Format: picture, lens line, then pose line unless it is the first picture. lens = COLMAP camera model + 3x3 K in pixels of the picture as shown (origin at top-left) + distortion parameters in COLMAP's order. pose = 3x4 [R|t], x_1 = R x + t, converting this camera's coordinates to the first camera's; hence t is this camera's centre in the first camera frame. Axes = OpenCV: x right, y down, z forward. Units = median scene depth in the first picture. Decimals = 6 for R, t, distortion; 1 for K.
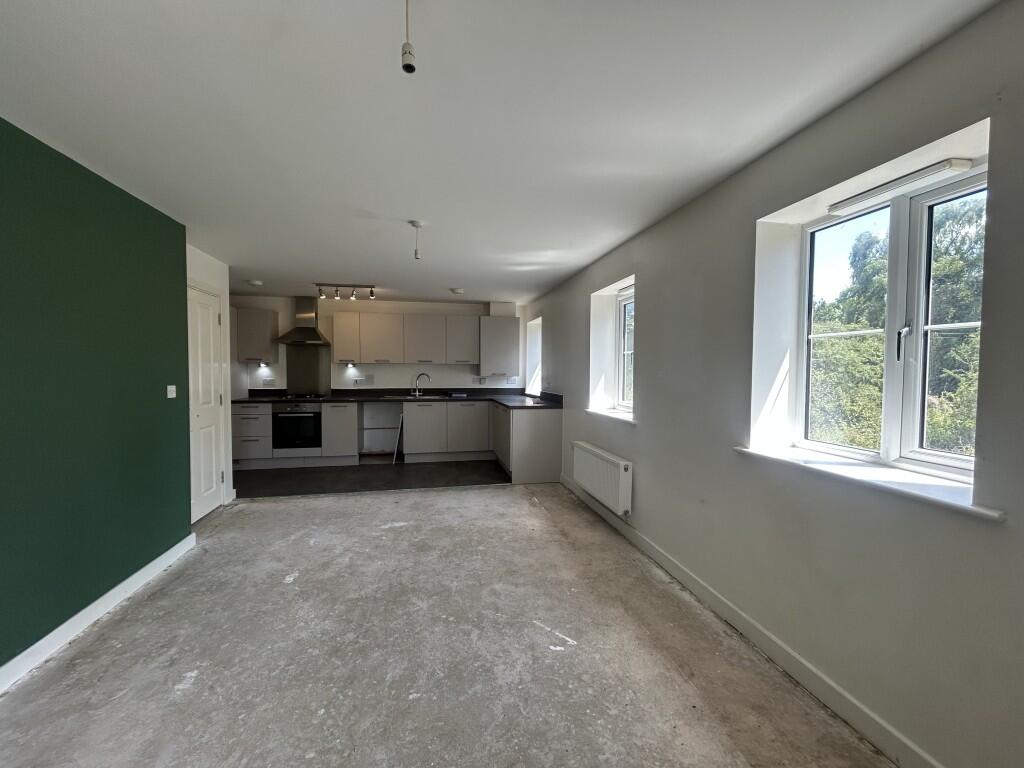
lens RADIAL K [[415.1, 0, 511.8], [0, 415.1, 383.3], [0, 0, 1]] dist [0.005727, -0.000071]
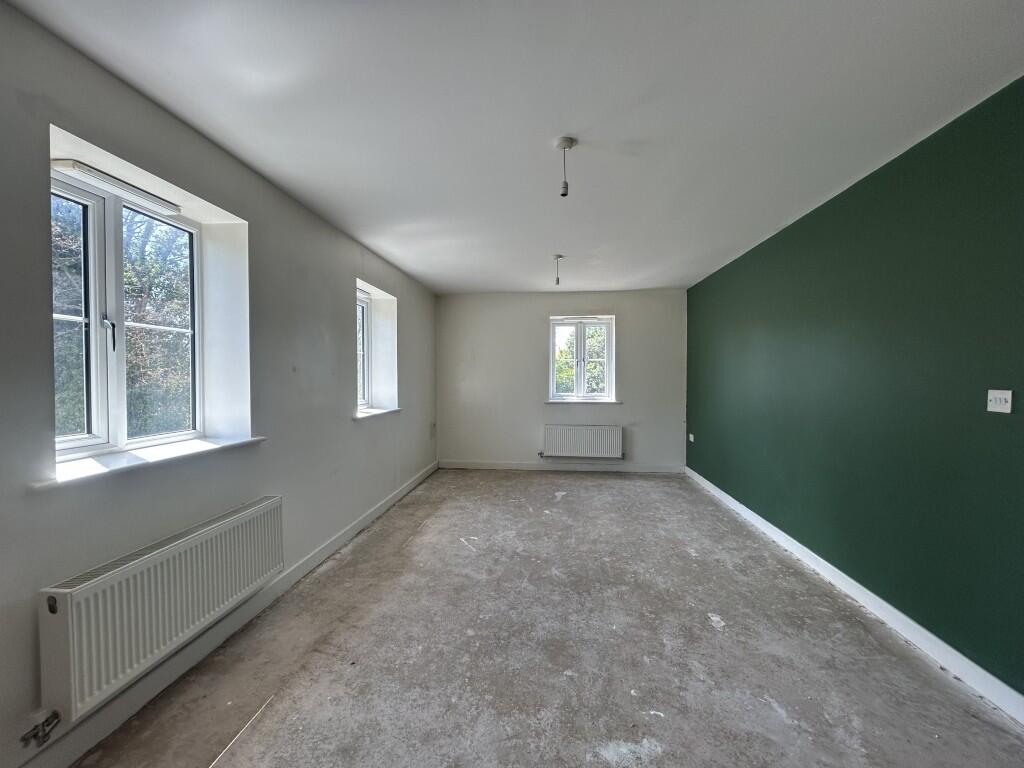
lens RADIAL K [[415.1, 0, 506.3], [0, 415.1, 391.6], [0, 0, 1]] dist [0.005727, -0.000071]
pose [[-0.949868, -0.015009, 0.312291, -0.400934], [0.007971, 0.997360, 0.072179, -0.042063], [-0.312550, 0.071050, -0.947241, 1.924504]]
